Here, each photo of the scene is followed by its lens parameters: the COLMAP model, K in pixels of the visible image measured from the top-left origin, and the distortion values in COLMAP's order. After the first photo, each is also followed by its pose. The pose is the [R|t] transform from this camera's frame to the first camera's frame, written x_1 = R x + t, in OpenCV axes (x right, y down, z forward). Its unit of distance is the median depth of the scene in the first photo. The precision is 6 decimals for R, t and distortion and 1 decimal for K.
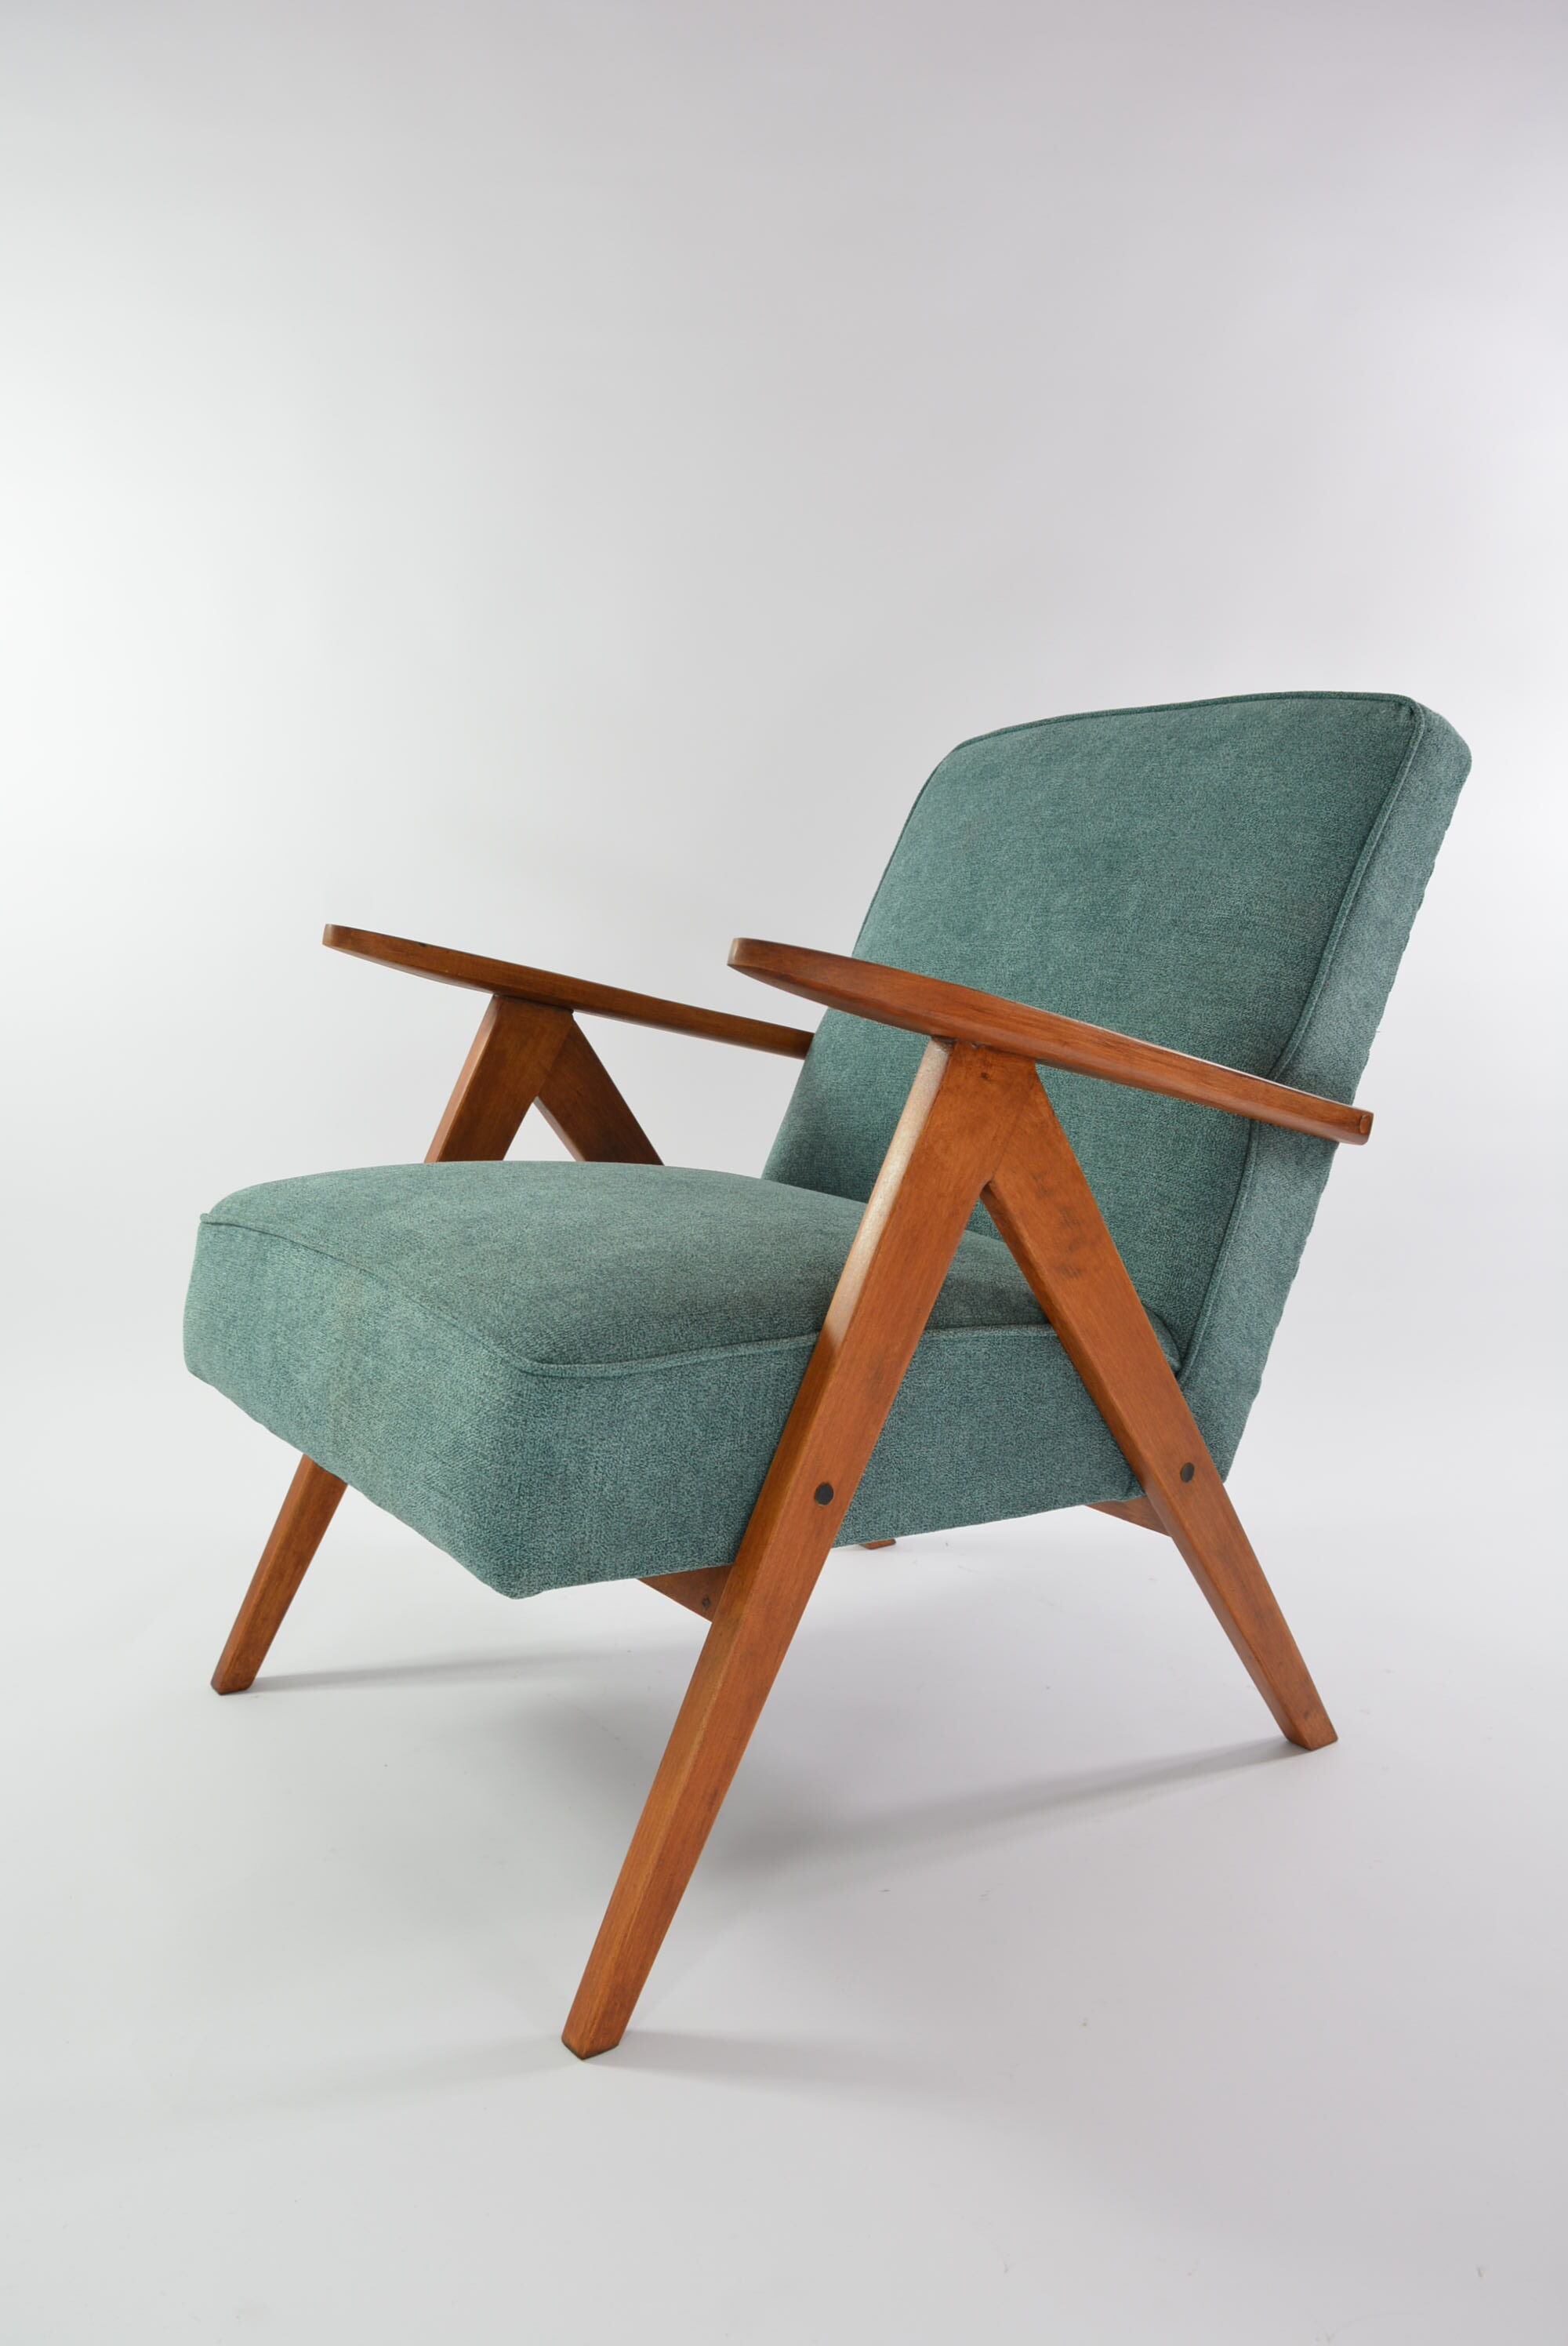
lens RADIAL K [[1787.3, 0, 787.3], [0, 1787.3, 1171.8], [0, 0, 1]] dist [-0.013034, -0.001358]
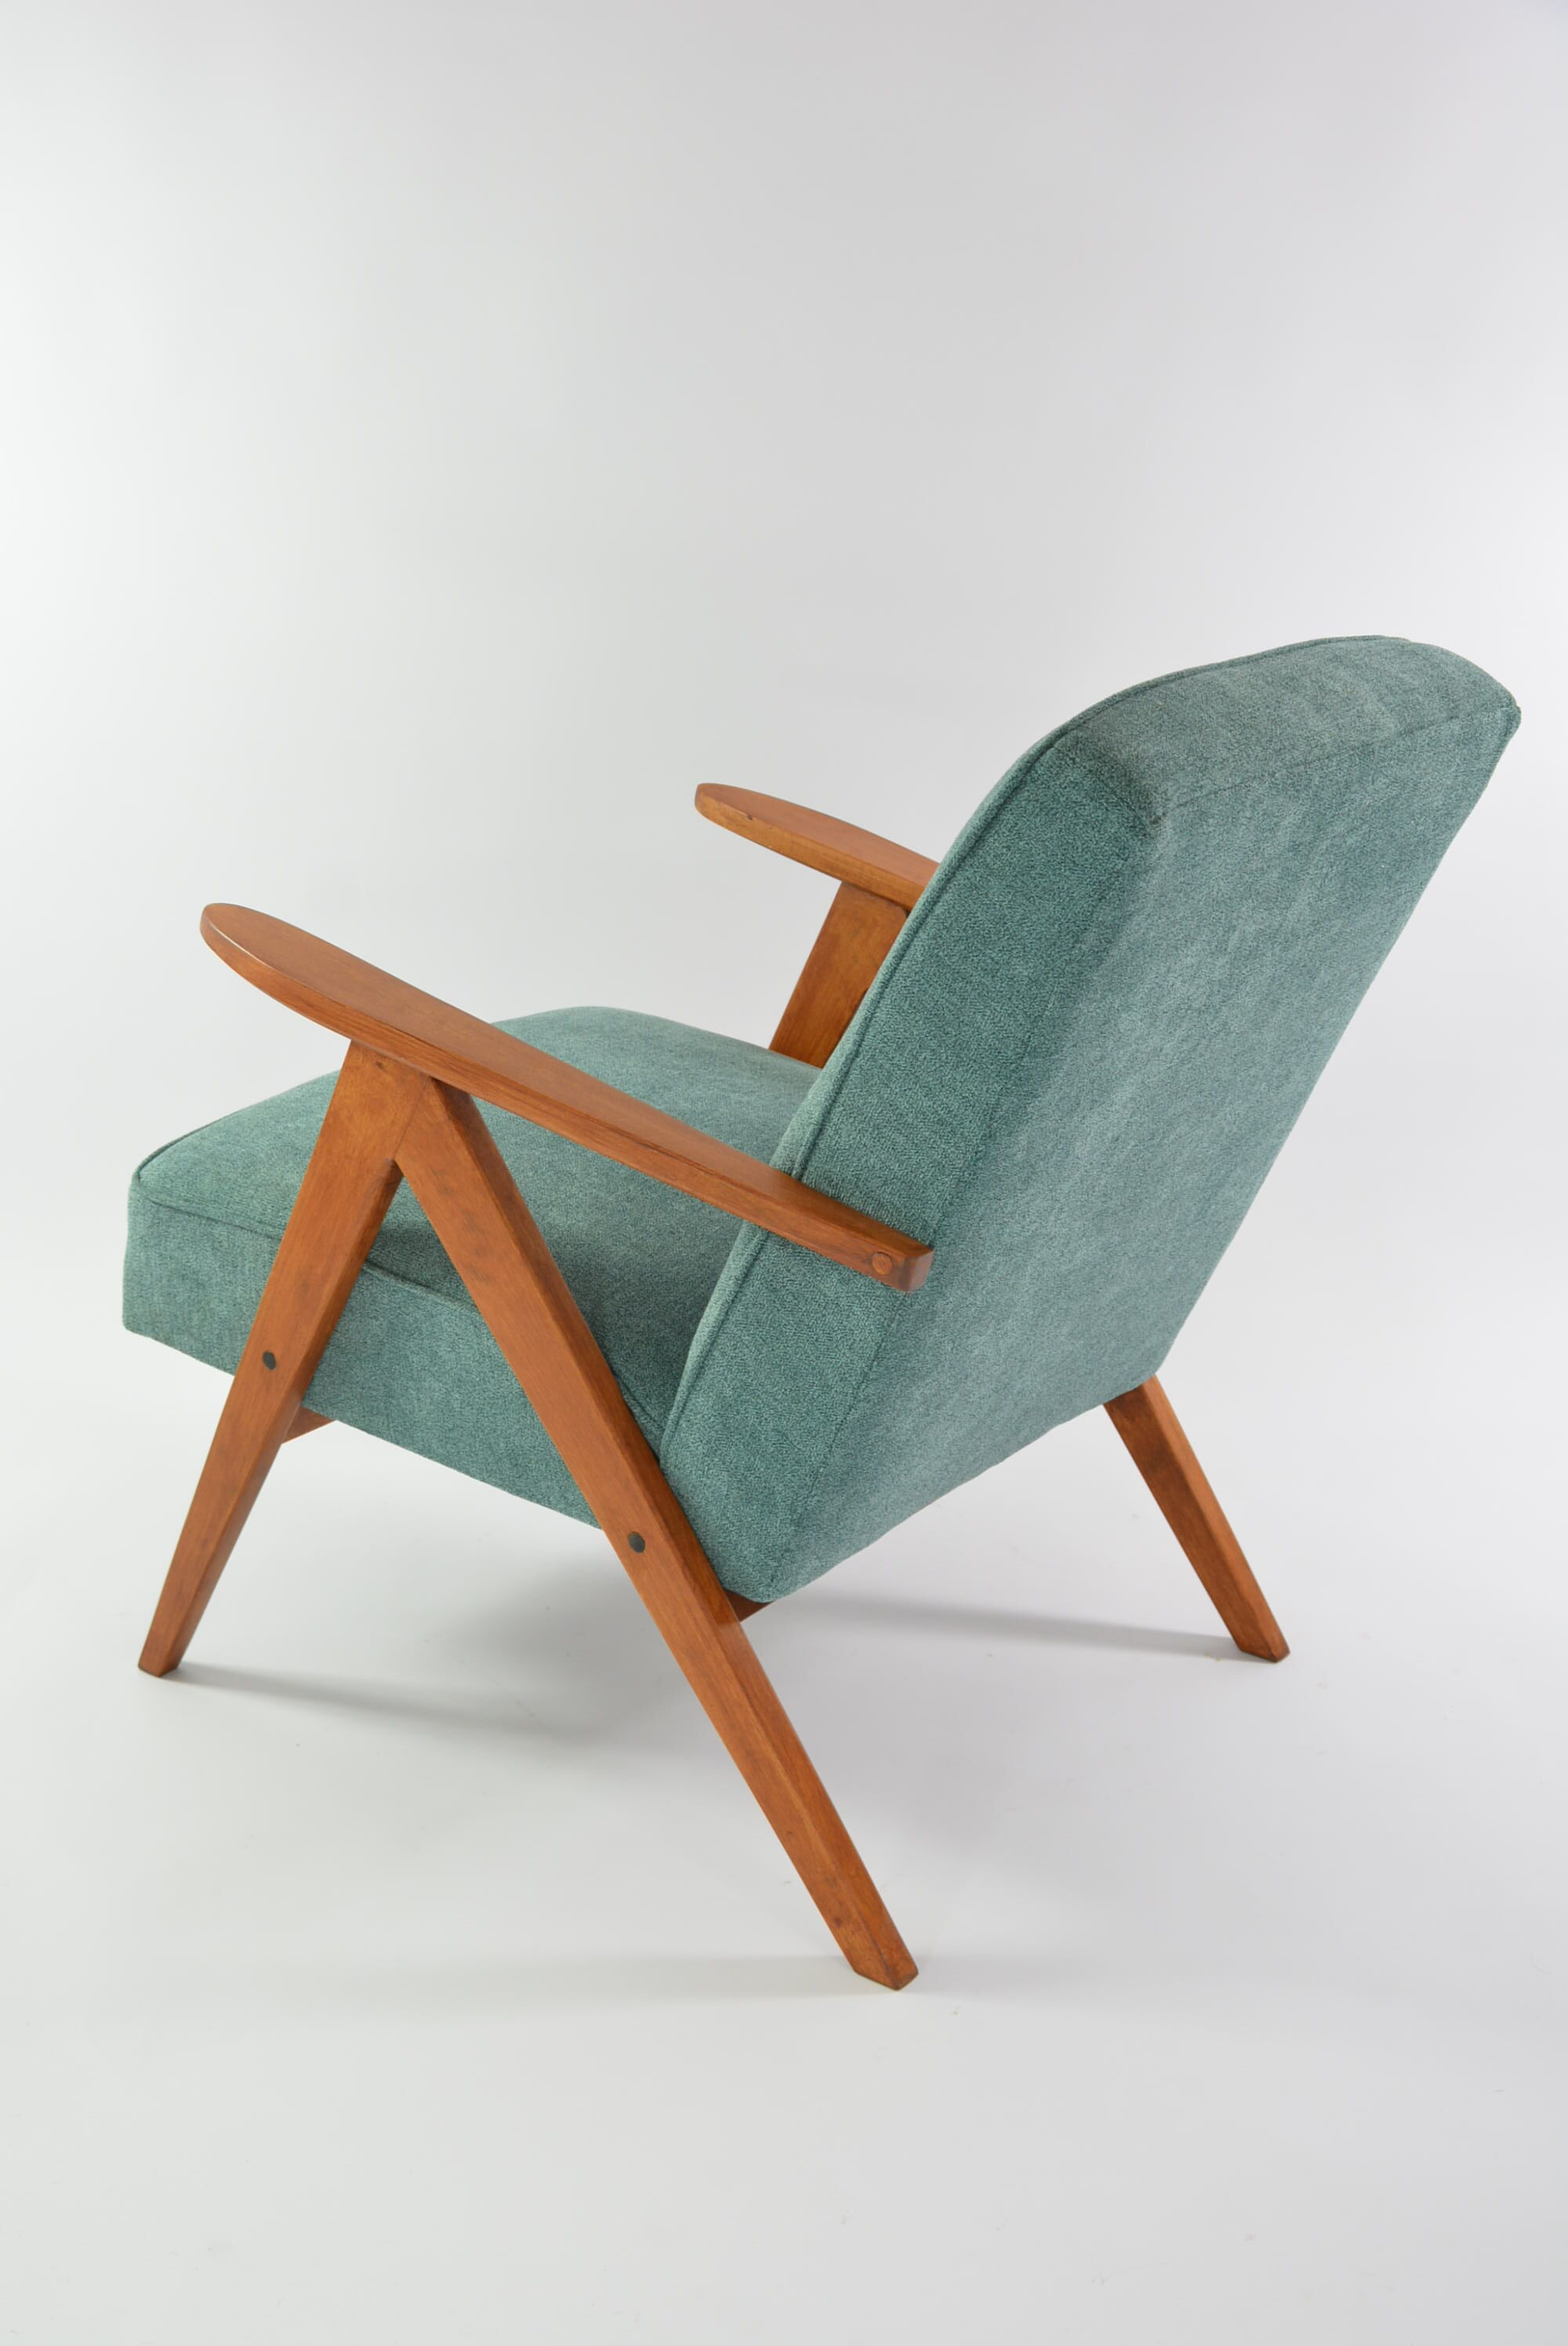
lens RADIAL K [[2784.6, 0, 781.7], [0, 2784.6, 1178.2], [0, 0, 1]] dist [-0.014488, 0.000000]
pose [[0.296815, 0.295154, -0.908177, 1.657727], [-0.143386, 0.954028, 0.263193, -0.446202], [0.944109, 0.052101, 0.325491, 0.644282]]
